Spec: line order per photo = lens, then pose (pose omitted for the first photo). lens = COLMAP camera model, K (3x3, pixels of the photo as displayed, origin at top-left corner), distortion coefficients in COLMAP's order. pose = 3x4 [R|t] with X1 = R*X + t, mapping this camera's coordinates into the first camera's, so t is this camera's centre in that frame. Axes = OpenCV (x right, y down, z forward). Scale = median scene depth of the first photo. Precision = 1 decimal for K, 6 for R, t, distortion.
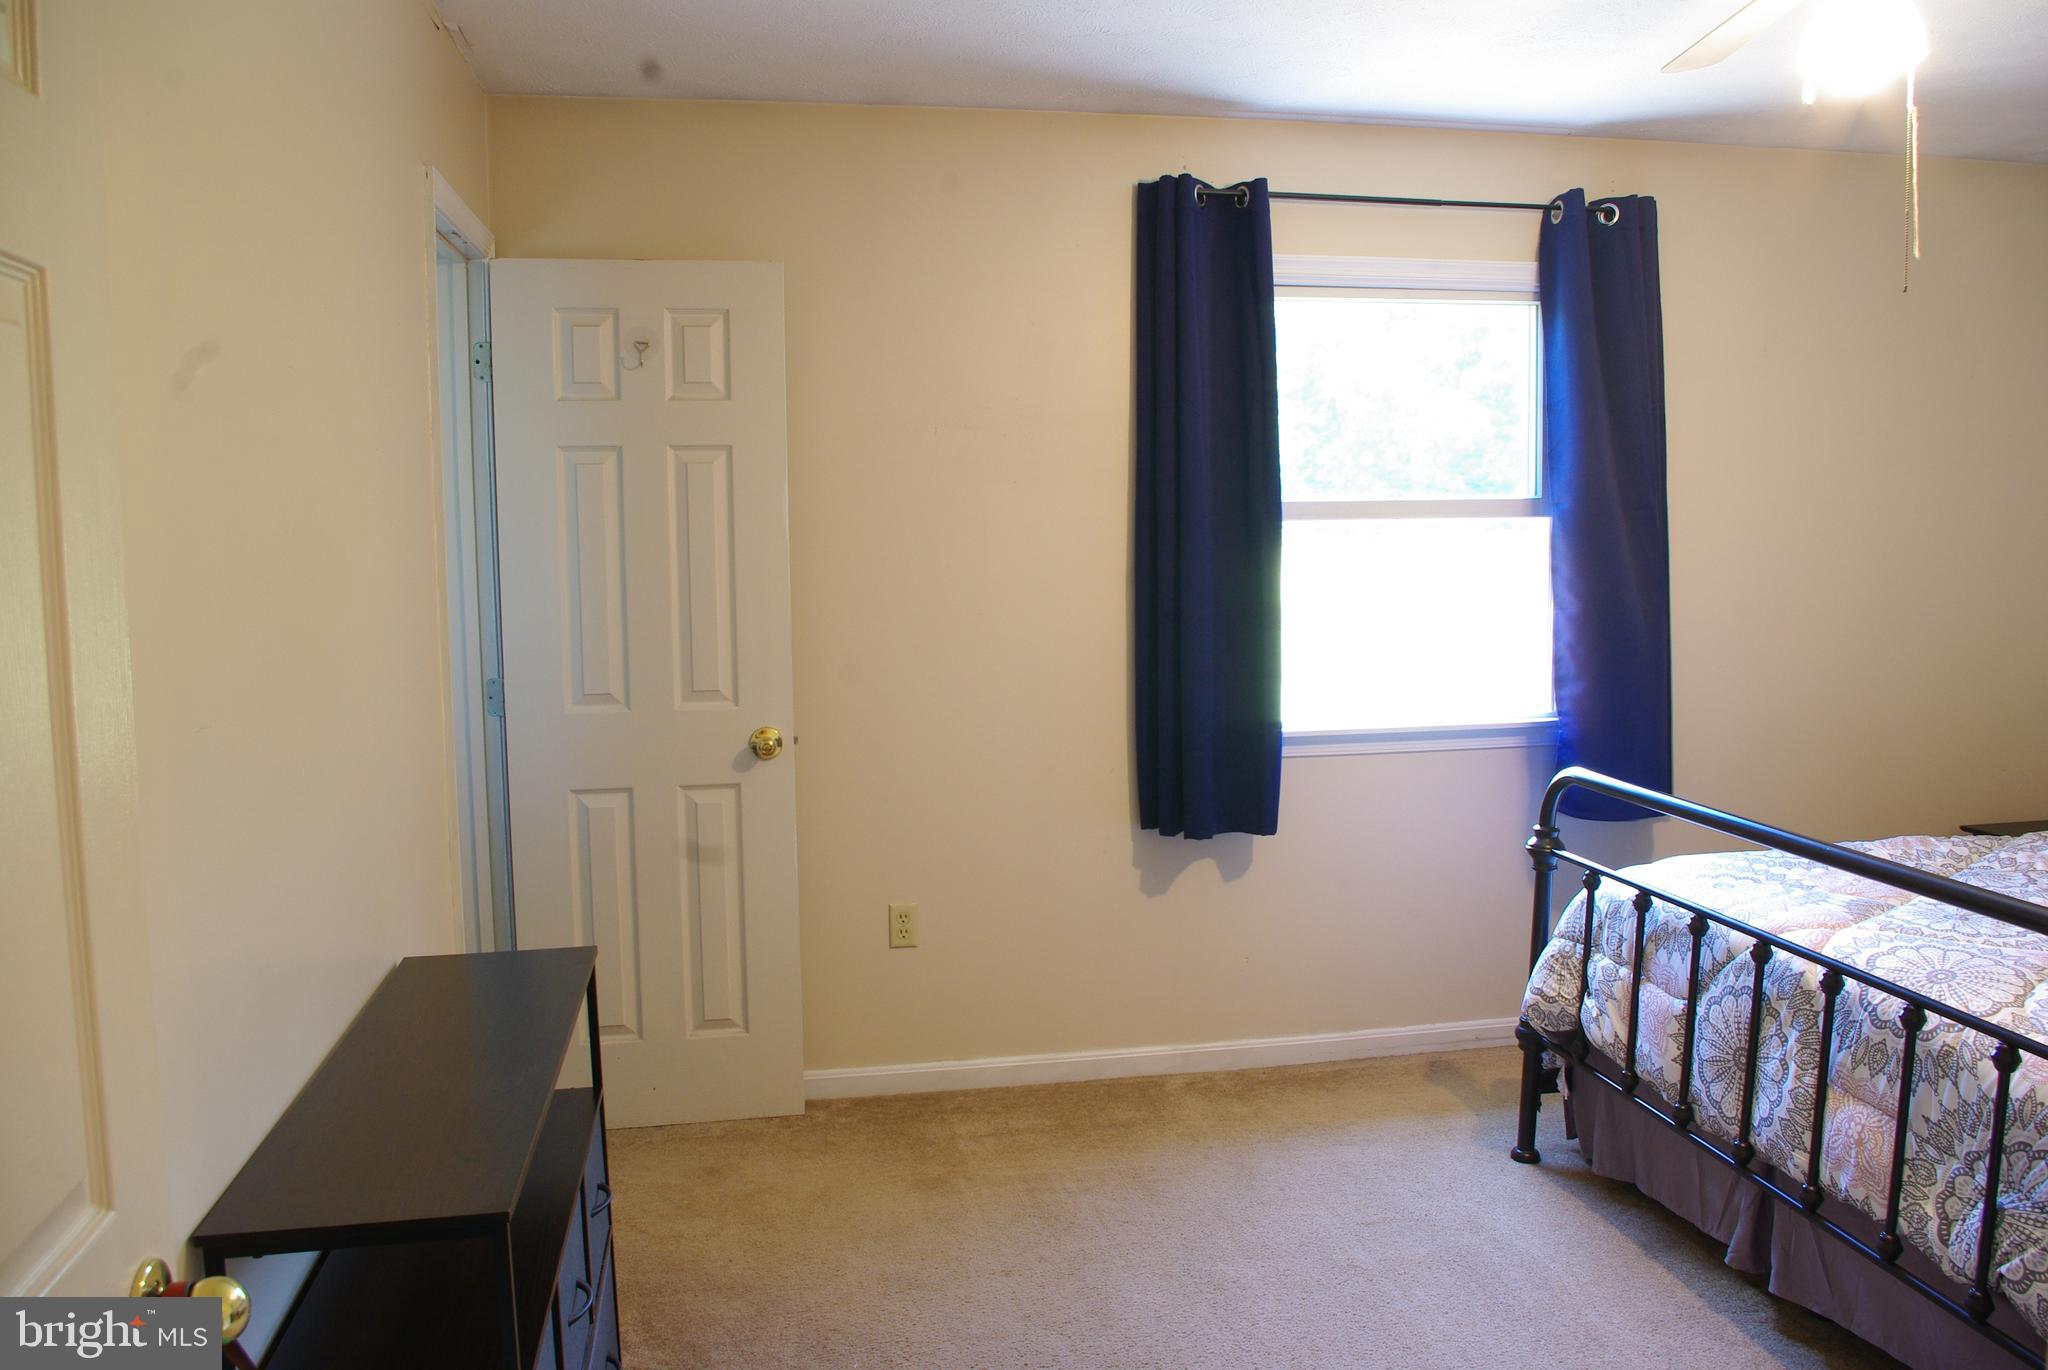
lens RADIAL K [[1585.3, 0, 1021.1], [0, 1585.3, 662.2], [0, 0, 1]] dist [-0.101356, 0.053427]
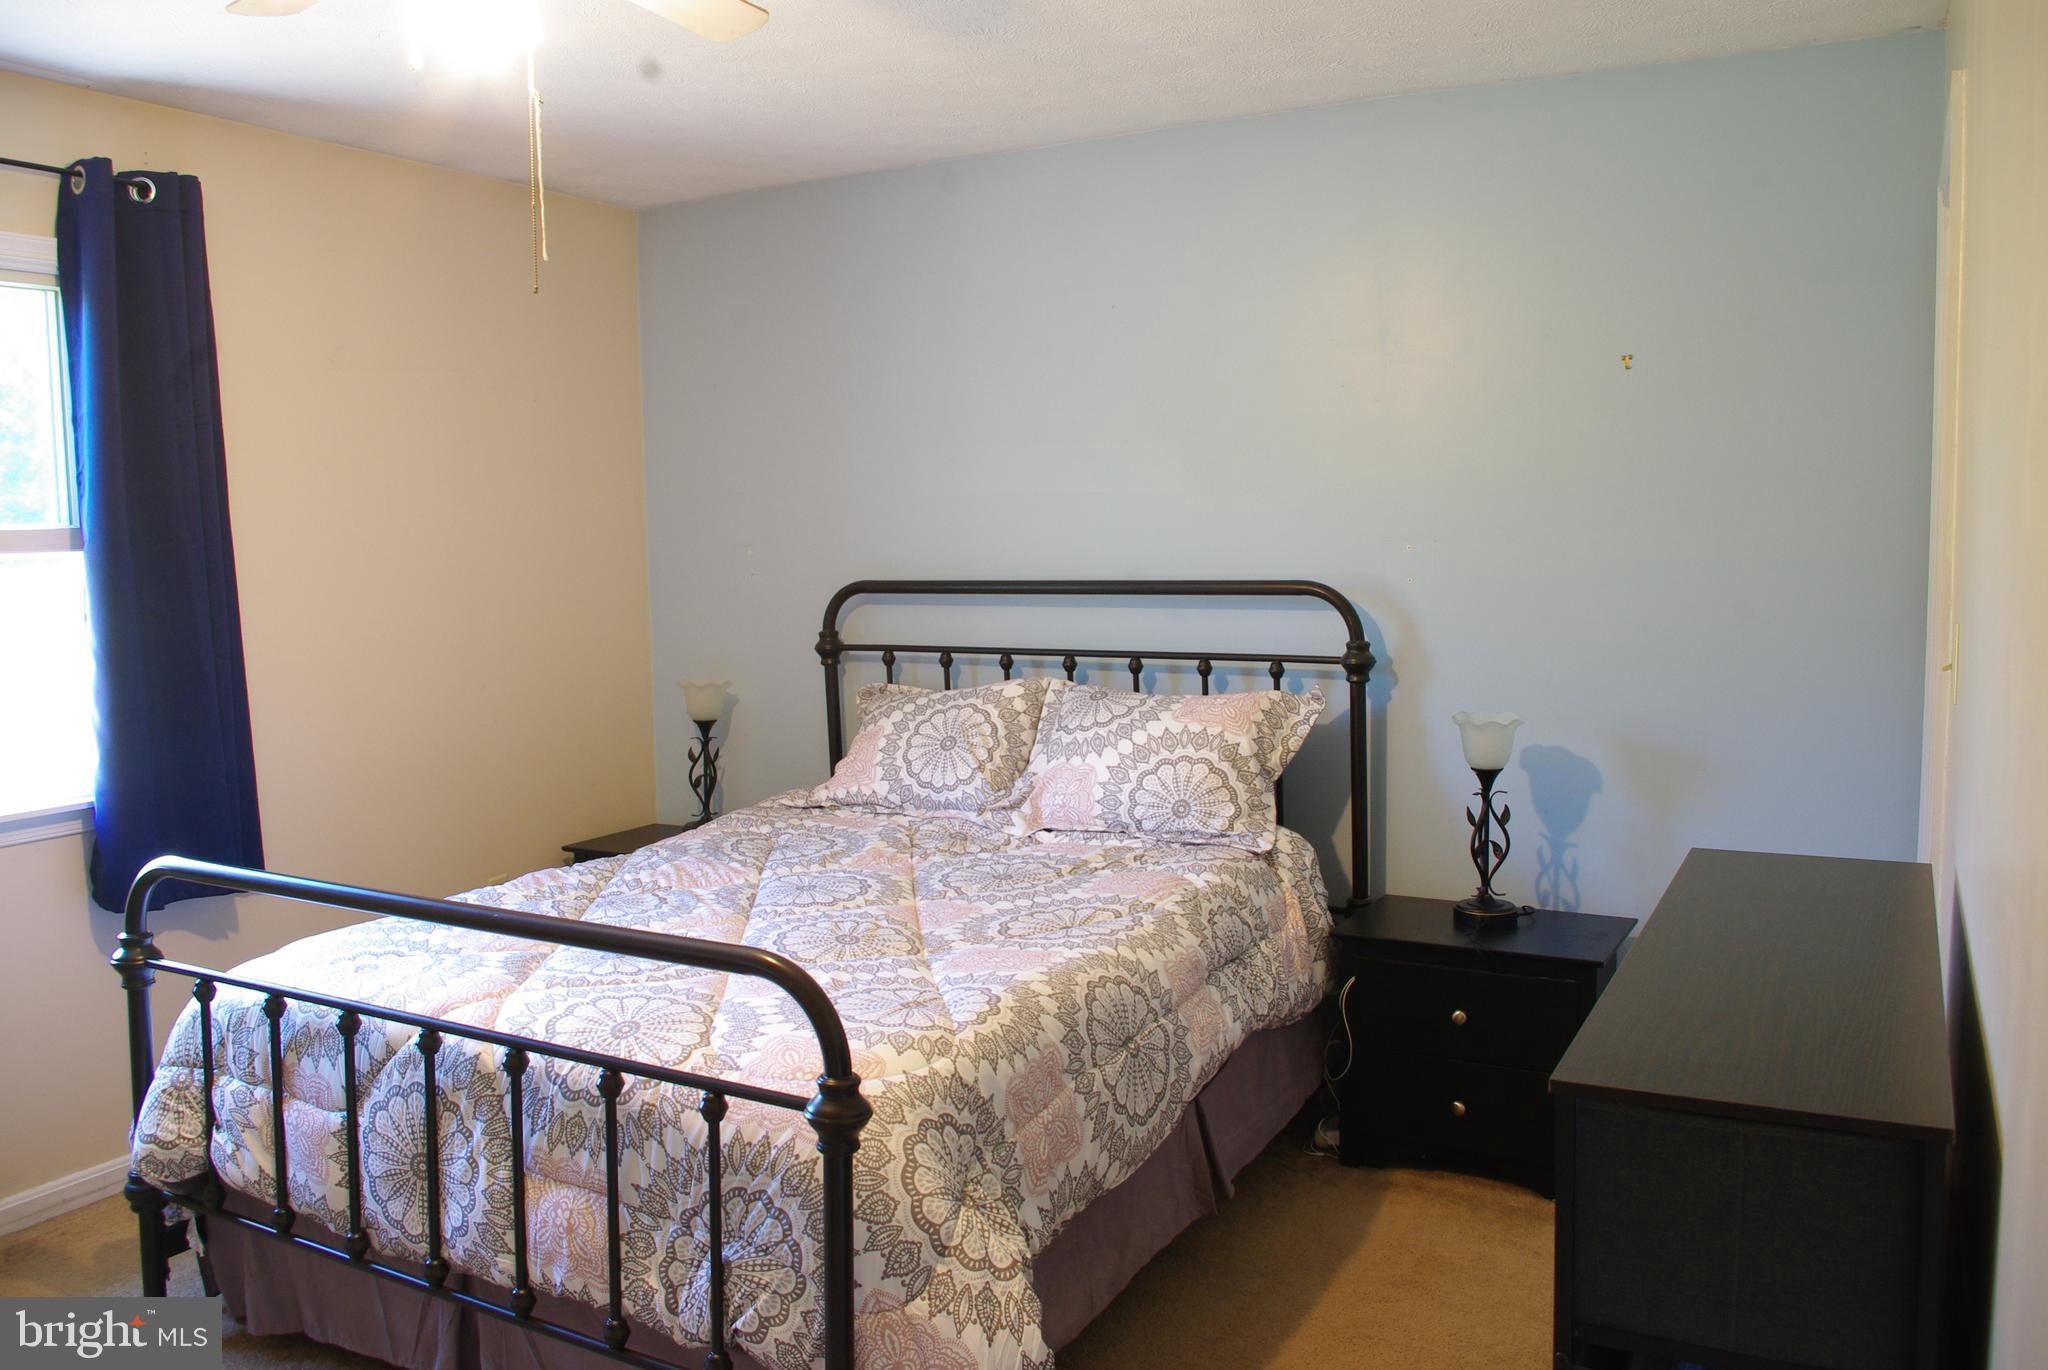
lens RADIAL K [[1585.3, 0, 1021.1], [0, 1585.3, 662.2], [0, 0, 1]] dist [-0.101356, 0.053427]
pose [[0.629316, -0.070215, 0.773971, 0.022614], [0.083168, 0.996276, 0.022758, -0.017934], [-0.772686, 0.050048, 0.632812, 0.169956]]
